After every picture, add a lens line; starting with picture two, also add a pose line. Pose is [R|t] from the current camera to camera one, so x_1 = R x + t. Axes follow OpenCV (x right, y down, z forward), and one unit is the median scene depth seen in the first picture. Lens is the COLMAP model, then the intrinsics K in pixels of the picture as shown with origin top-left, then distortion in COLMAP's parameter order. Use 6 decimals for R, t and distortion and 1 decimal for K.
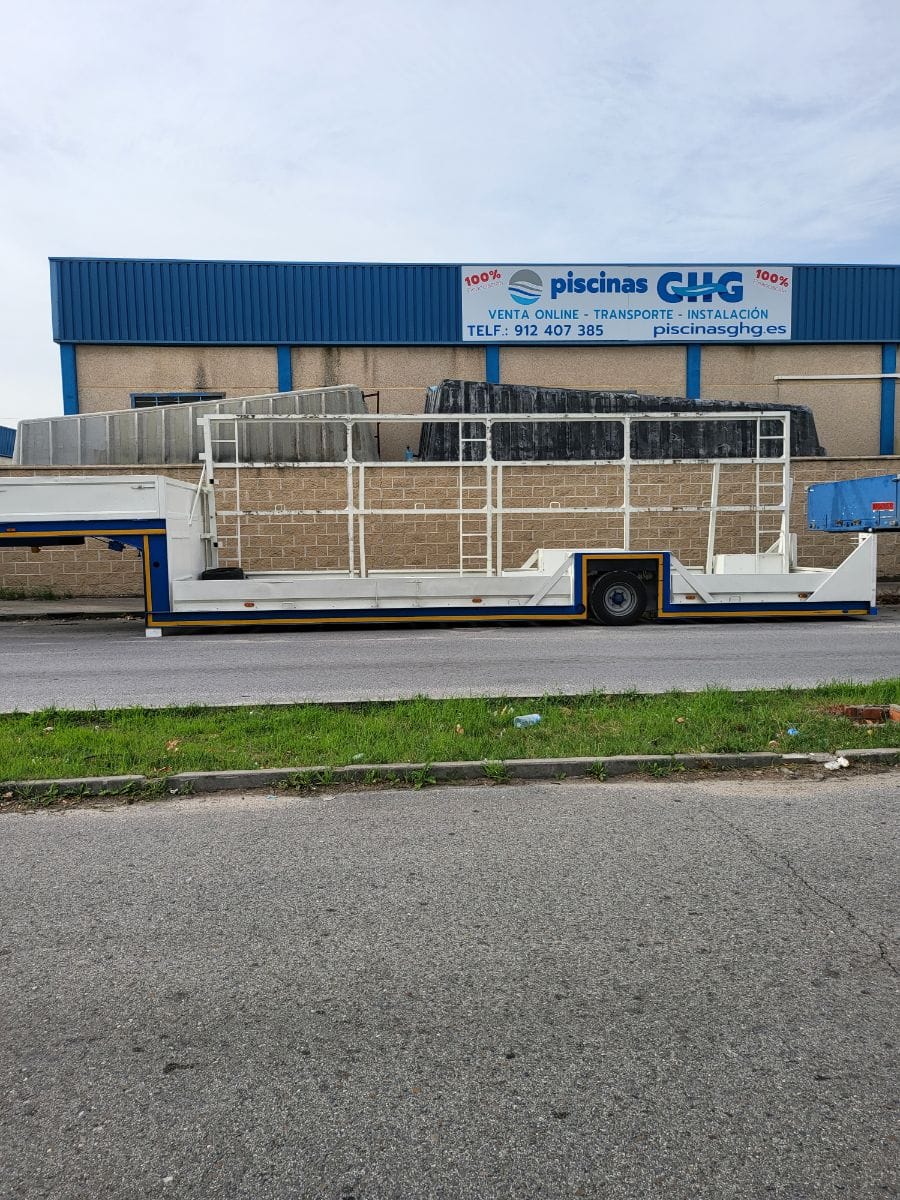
lens RADIAL K [[847.6, 0, 450.0], [0, 847.6, 600.0], [0, 0, 1]] dist [0.063563, -0.051423]
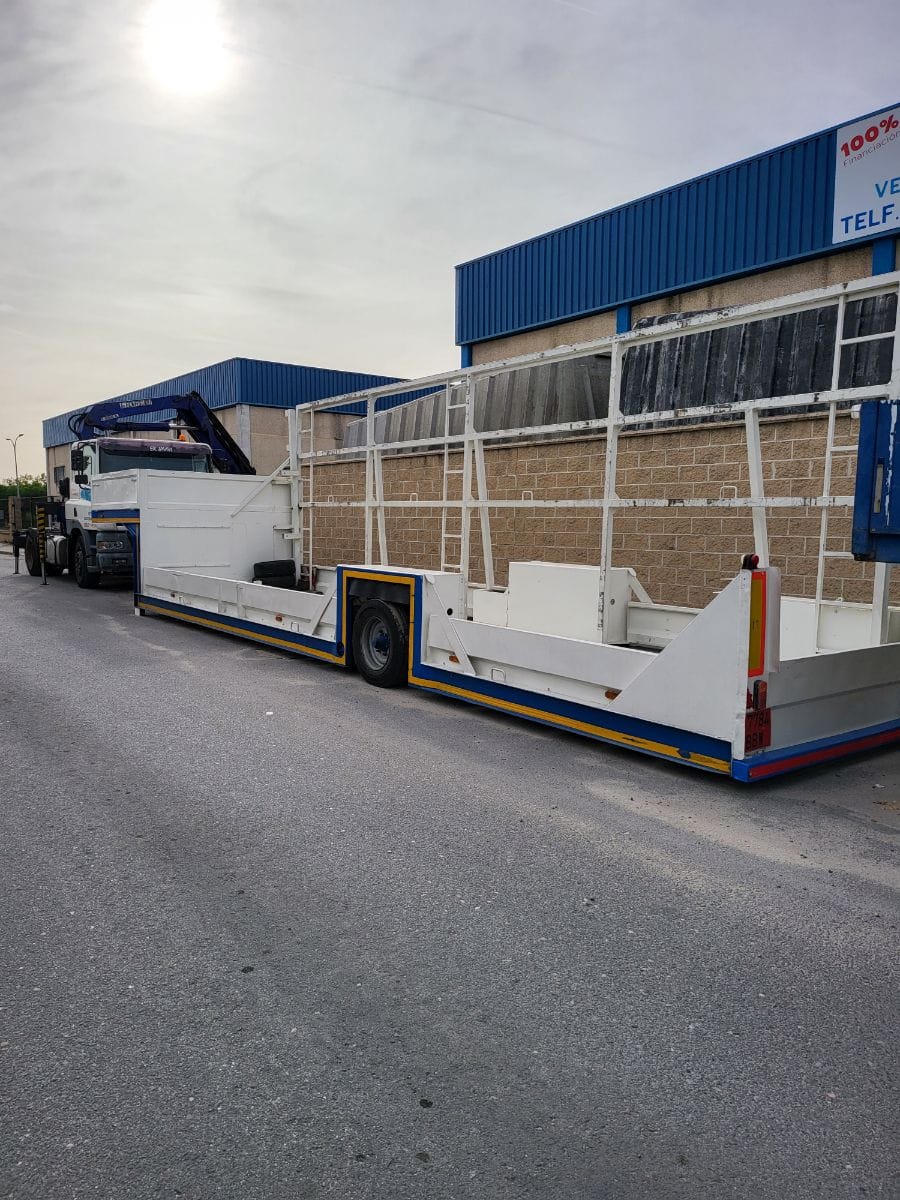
lens RADIAL K [[847.6, 0, 450.0], [0, 847.6, 600.0], [0, 0, 1]] dist [0.063563, -0.051423]
pose [[0.547454, 0.100270, -0.830807, 0.431901], [-0.091640, 0.994008, 0.059581, -0.043786], [0.831803, 0.043517, 0.553363, 0.397249]]
